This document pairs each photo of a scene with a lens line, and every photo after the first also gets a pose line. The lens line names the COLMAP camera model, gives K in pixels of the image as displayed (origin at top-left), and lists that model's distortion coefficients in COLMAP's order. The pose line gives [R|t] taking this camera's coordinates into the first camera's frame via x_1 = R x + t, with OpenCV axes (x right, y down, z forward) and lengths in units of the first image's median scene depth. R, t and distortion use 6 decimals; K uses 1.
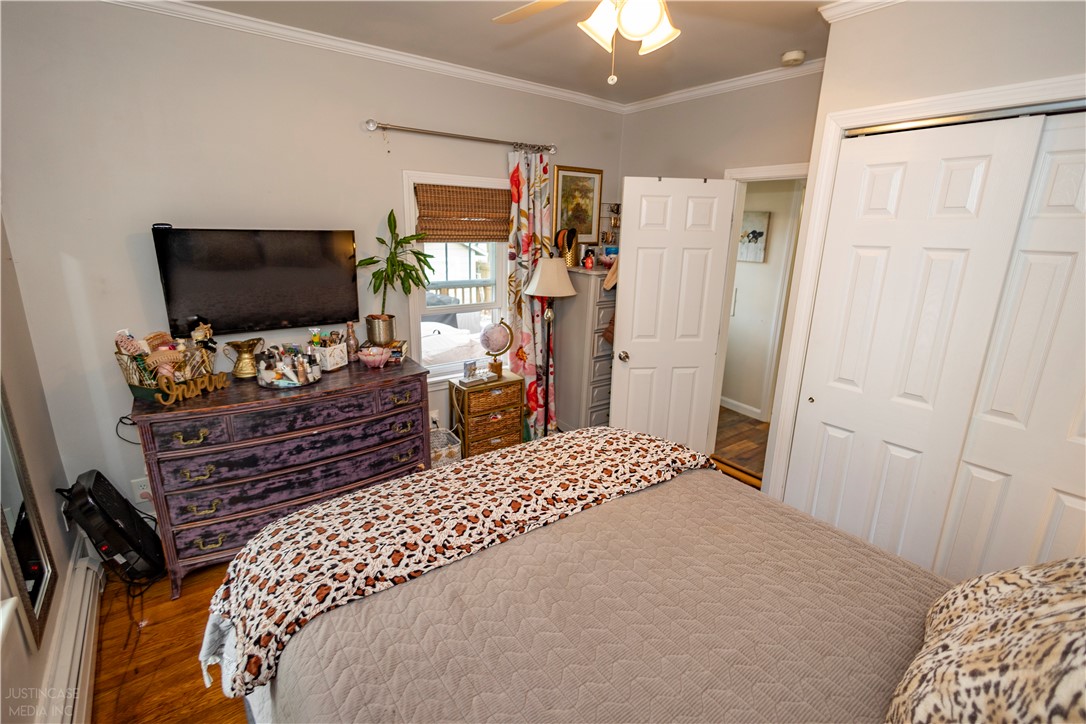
lens RADIAL K [[498.4, 0, 544.3], [0, 498.4, 360.4], [0, 0, 1]] dist [0.014037, -0.004805]
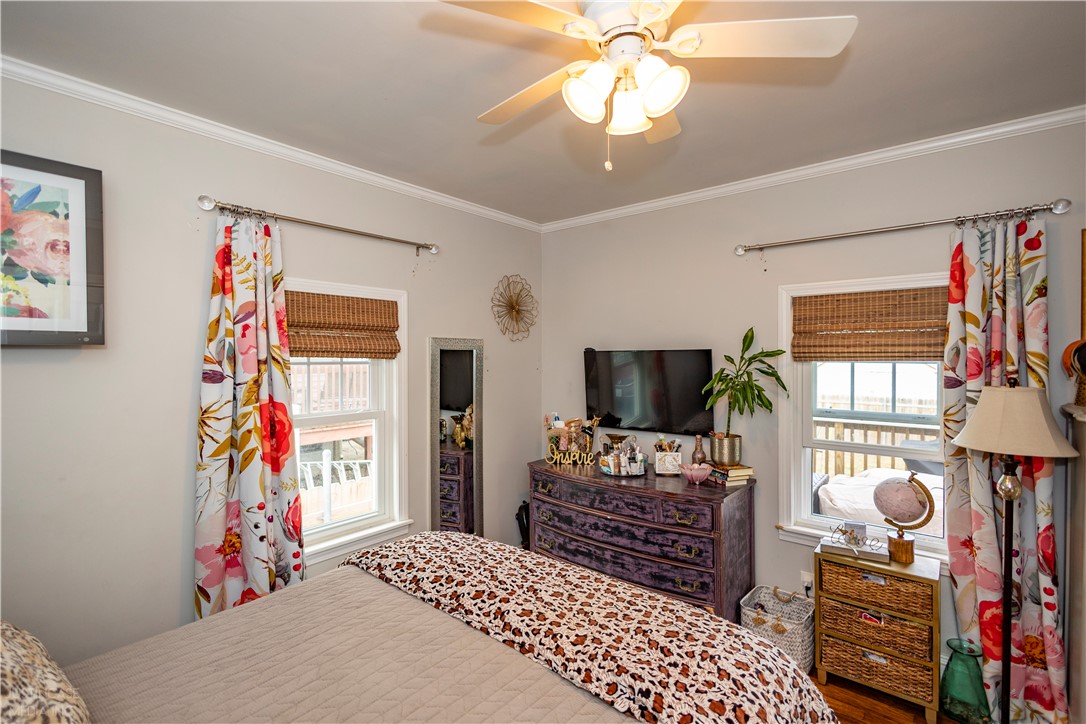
lens RADIAL K [[498.4, 0, 542.8], [0, 498.4, 364.2], [0, 0, 1]] dist [0.014037, -0.004805]
pose [[0.240062, -0.008416, -0.970721, 0.622819], [-0.247310, 0.966438, -0.069540, -0.079471], [0.938727, 0.256763, 0.229923, 0.496836]]
